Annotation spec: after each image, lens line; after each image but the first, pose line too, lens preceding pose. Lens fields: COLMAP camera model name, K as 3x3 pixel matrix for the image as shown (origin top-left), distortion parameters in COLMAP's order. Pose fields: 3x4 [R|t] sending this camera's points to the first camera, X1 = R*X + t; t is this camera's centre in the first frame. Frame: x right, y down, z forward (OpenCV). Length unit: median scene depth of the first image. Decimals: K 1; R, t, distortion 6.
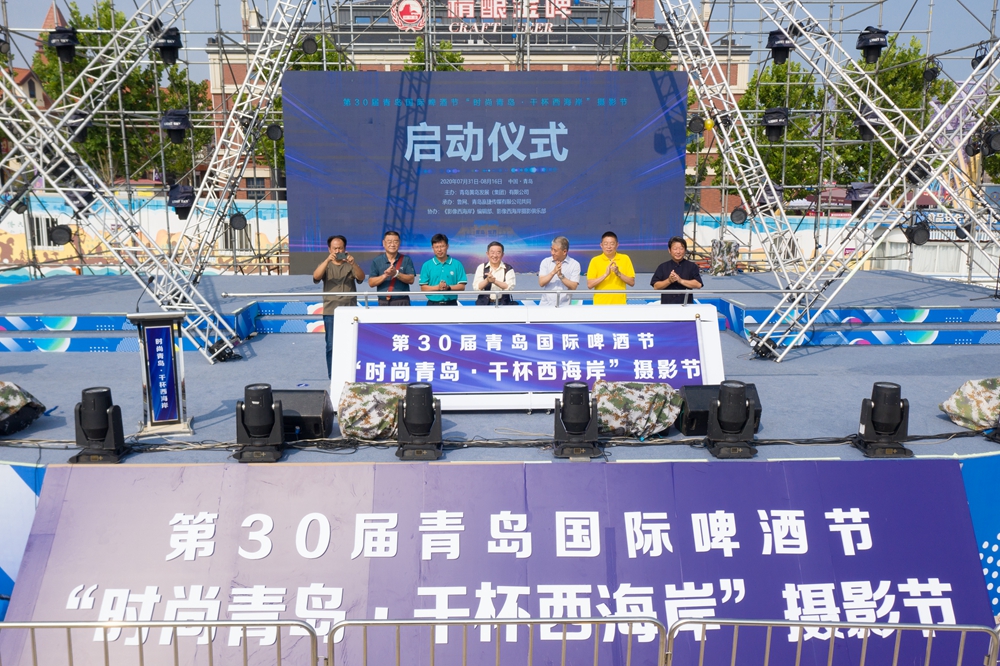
lens RADIAL K [[793.6, 0, 504.9], [0, 793.6, 335.8], [0, 0, 1]] dist [0.009029, 0.002639]
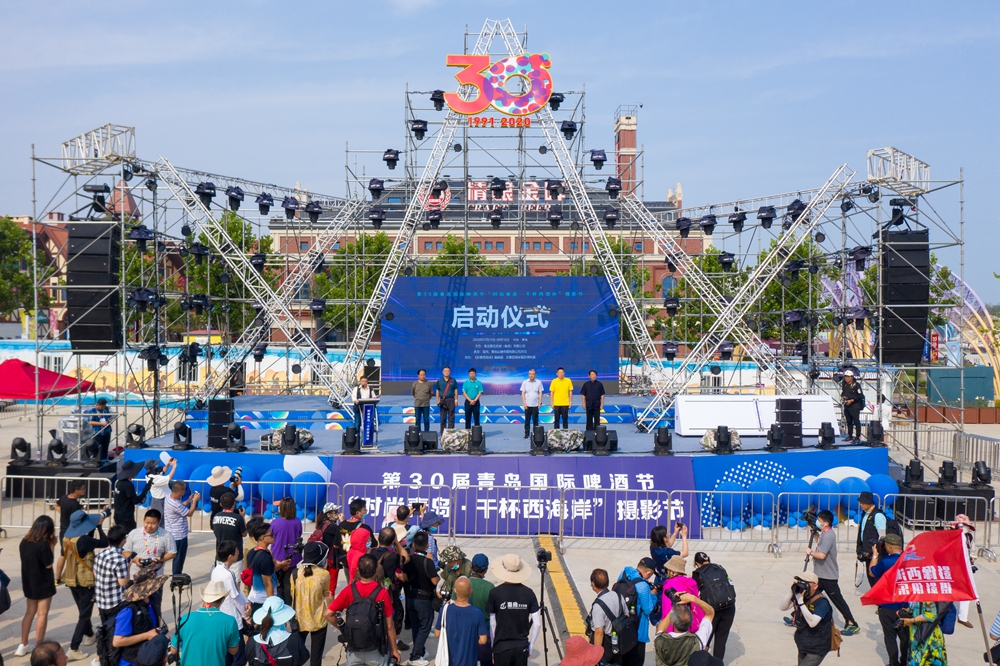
lens RADIAL K [[793.6, 0, 499.5], [0, 793.6, 333.7], [0, 0, 1]] dist [0.009029, 0.002639]
pose [[0.999883, 0.000894, -0.015260, 0.002367], [-0.003647, 0.983409, -0.181368, 0.214071], [0.014845, 0.181402, 0.983297, -1.430617]]
